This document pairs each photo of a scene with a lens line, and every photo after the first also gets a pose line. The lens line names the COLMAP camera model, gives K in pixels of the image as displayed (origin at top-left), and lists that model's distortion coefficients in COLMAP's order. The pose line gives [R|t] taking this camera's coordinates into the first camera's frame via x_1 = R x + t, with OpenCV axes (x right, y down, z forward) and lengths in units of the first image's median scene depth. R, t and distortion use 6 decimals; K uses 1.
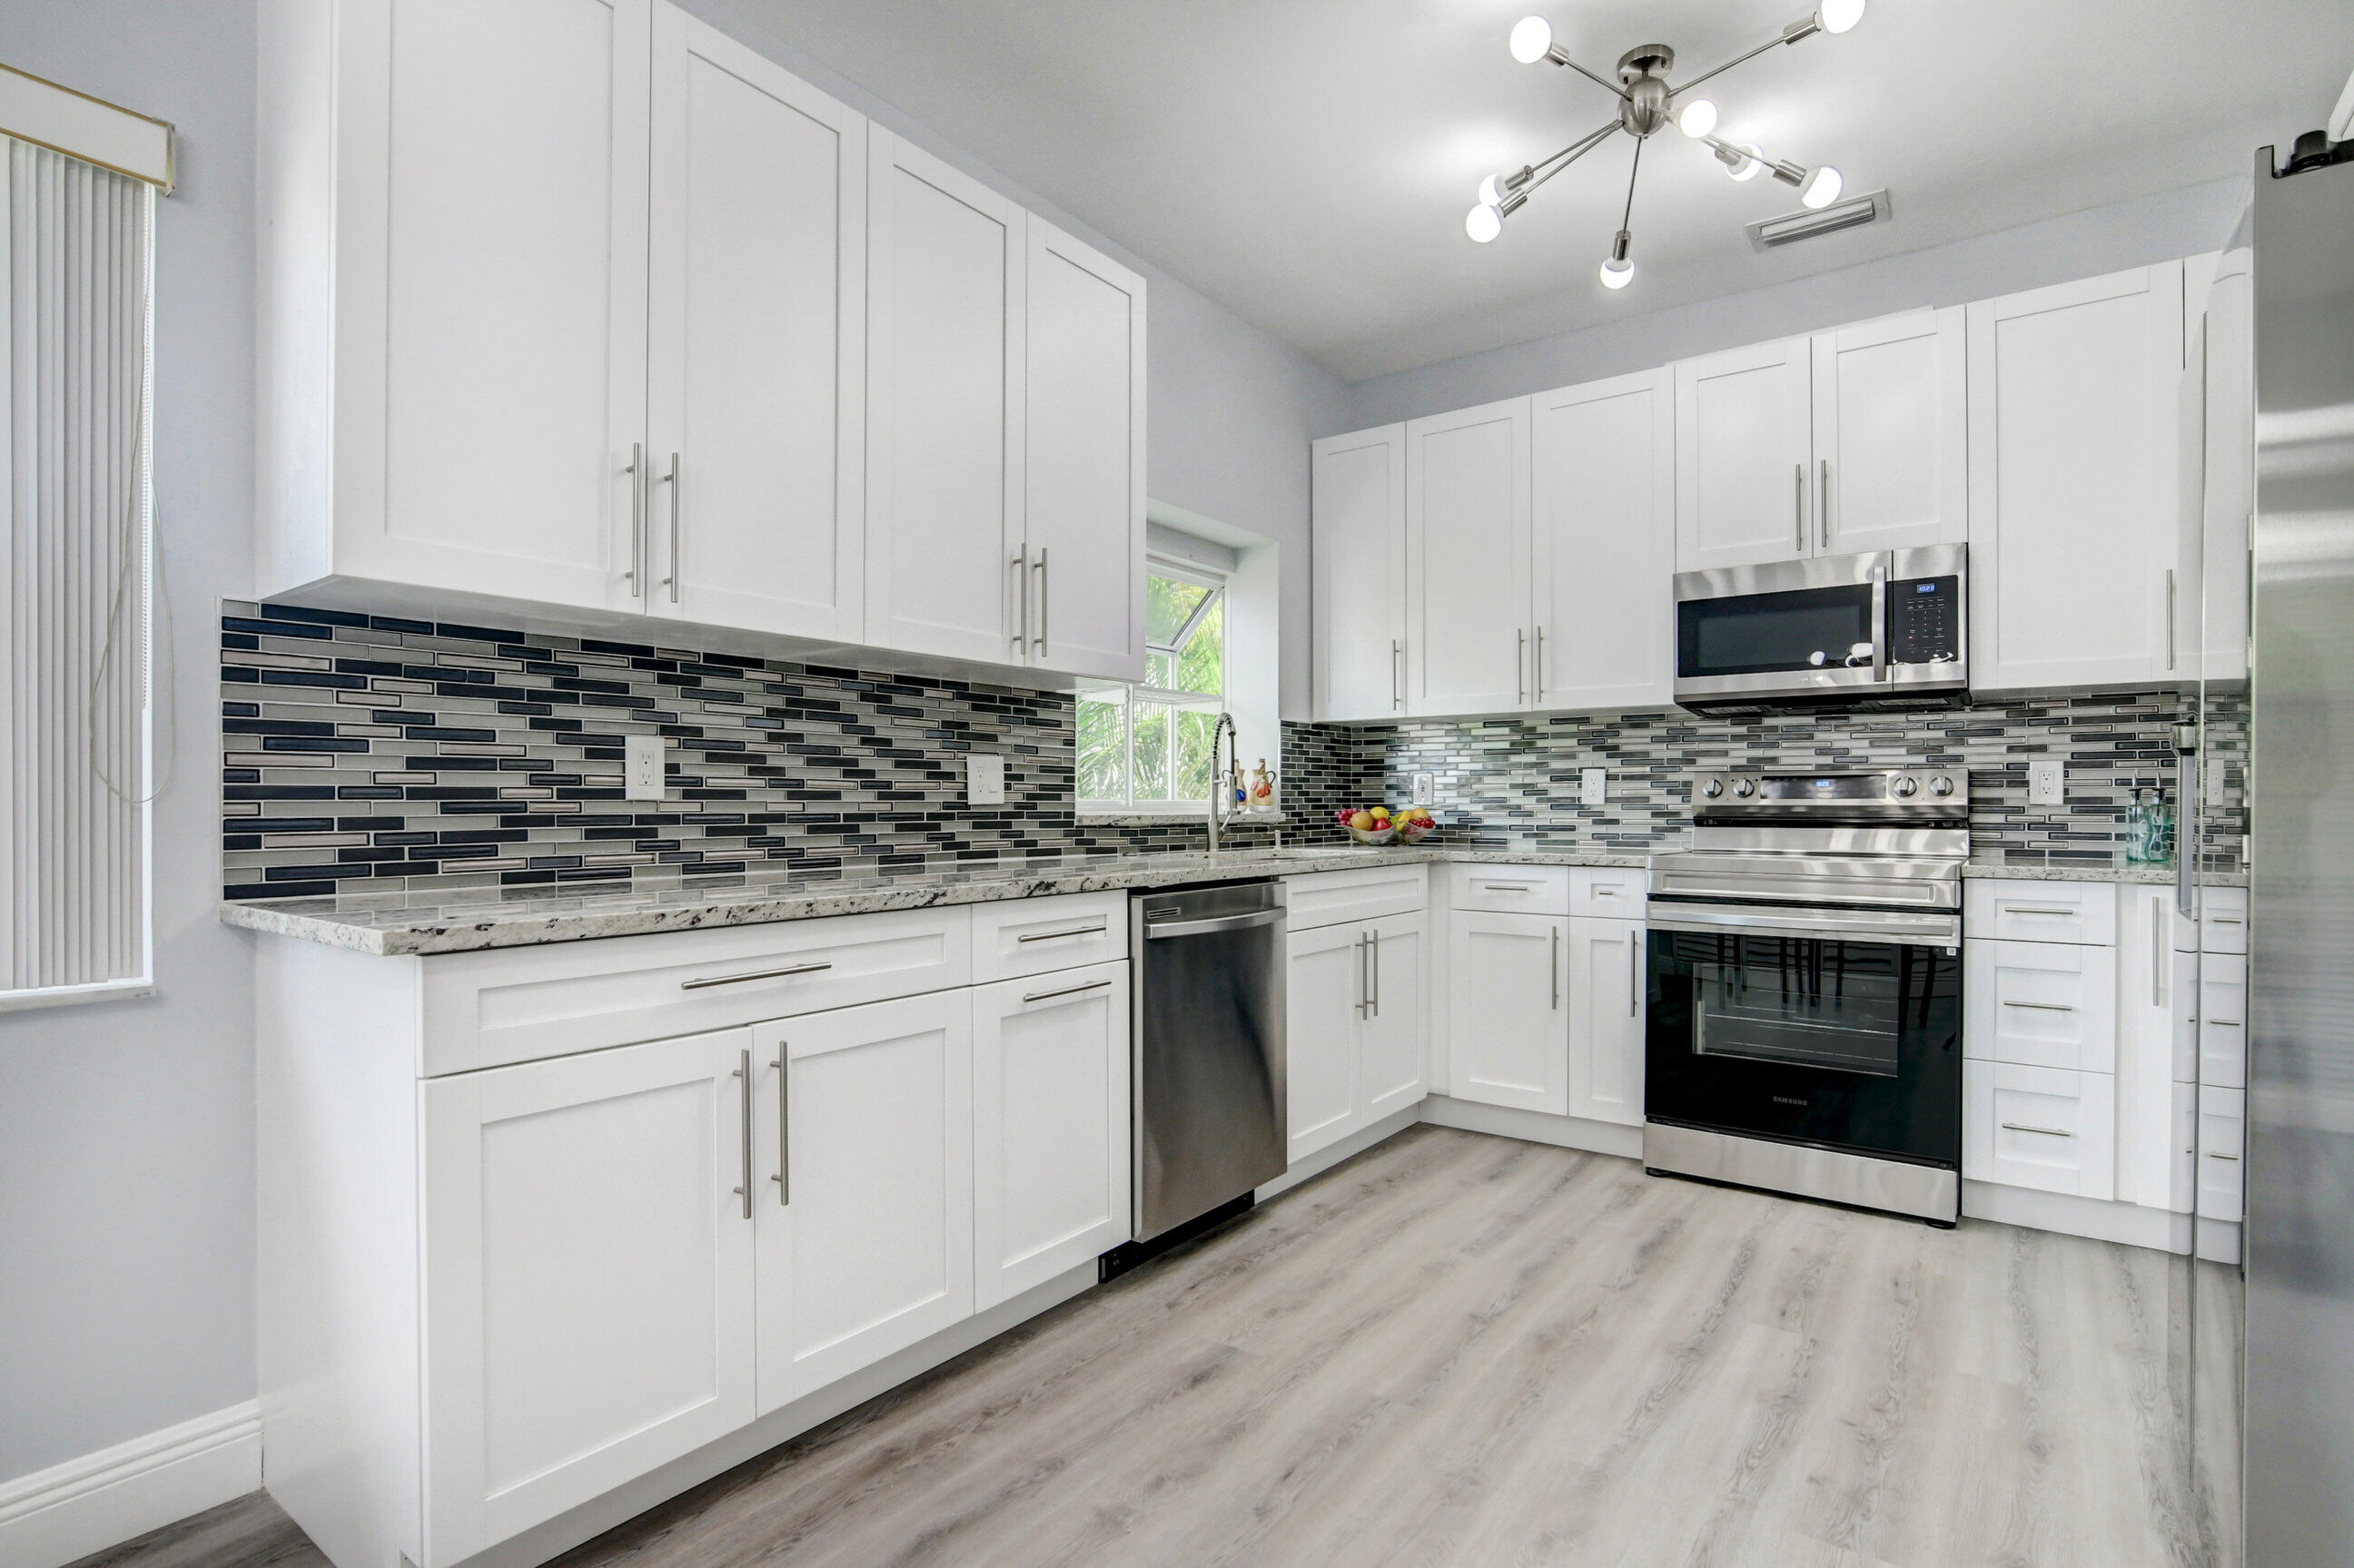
lens RADIAL K [[1153.6, 0, 1164.8], [0, 1153.6, 805.7], [0, 0, 1]] dist [-0.027025, 0.007373]
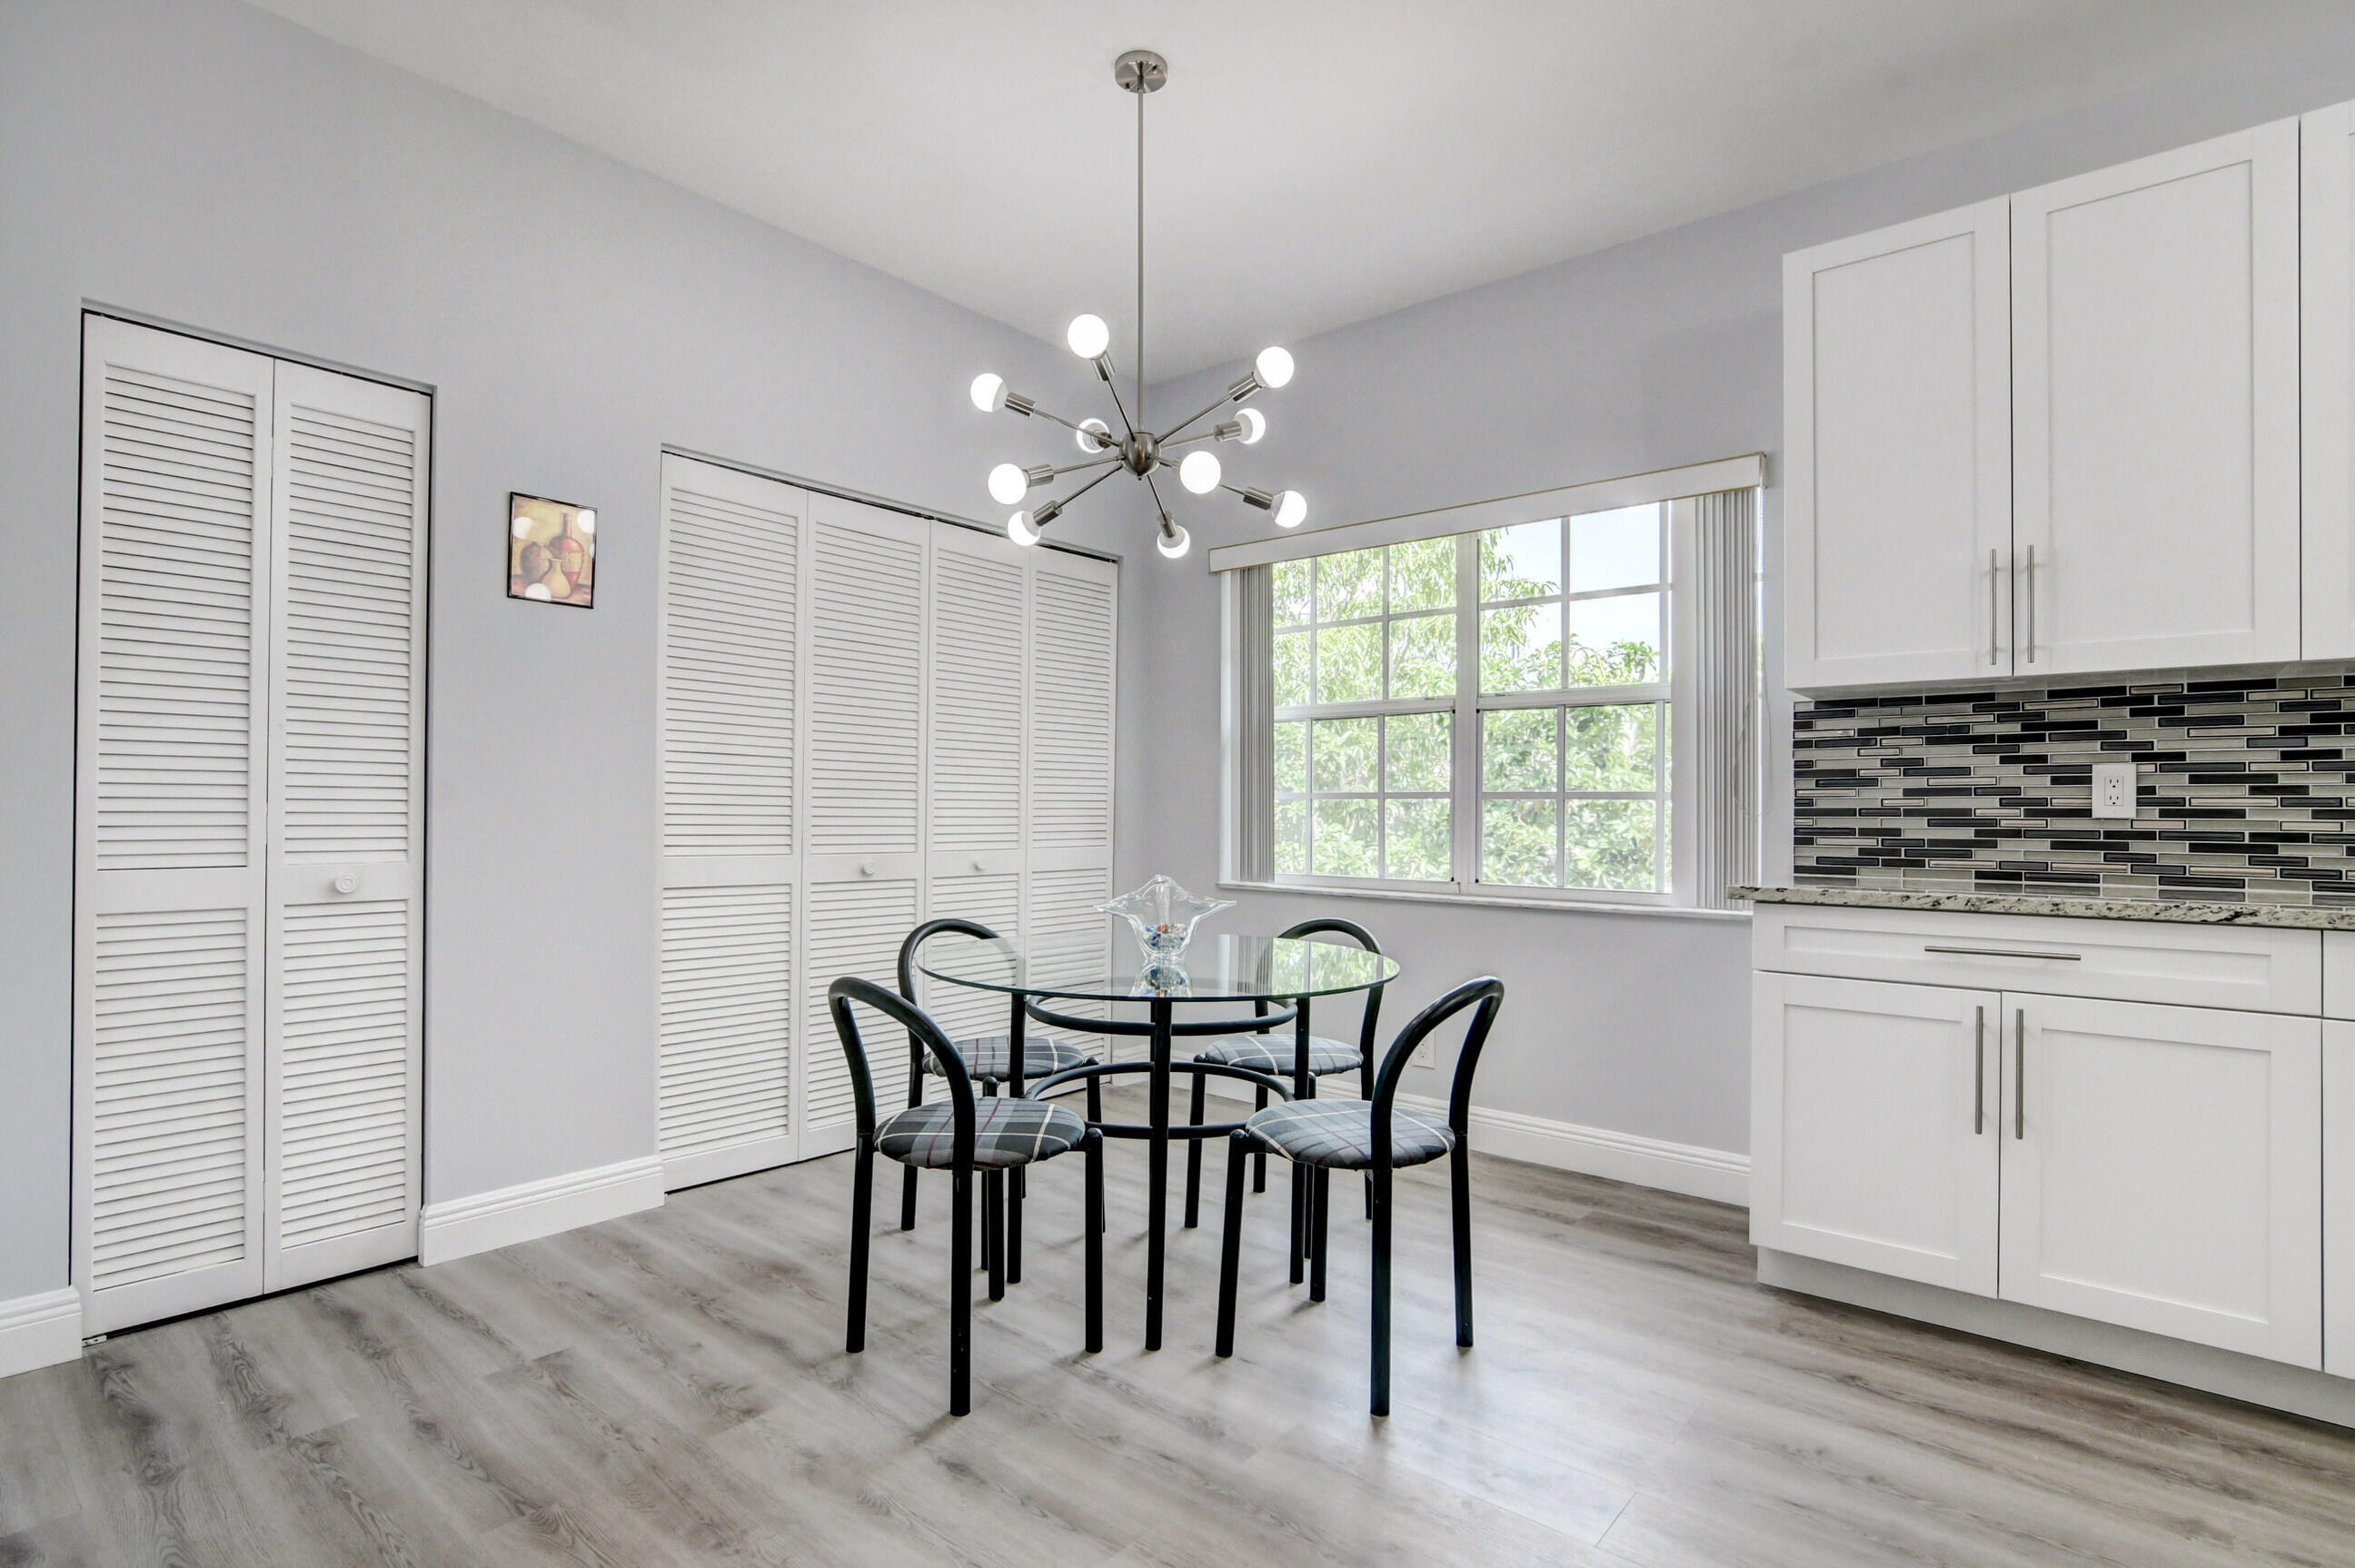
lens RADIAL K [[1154.2, 0, 1168.8], [0, 1154.2, 794.3], [0, 0, 1]] dist [-0.027025, 0.007373]
pose [[-0.063476, -0.014187, -0.997883, 0.815253], [-0.008317, 0.999872, -0.013686, -0.005748], [0.997949, 0.007431, -0.063585, 0.118134]]
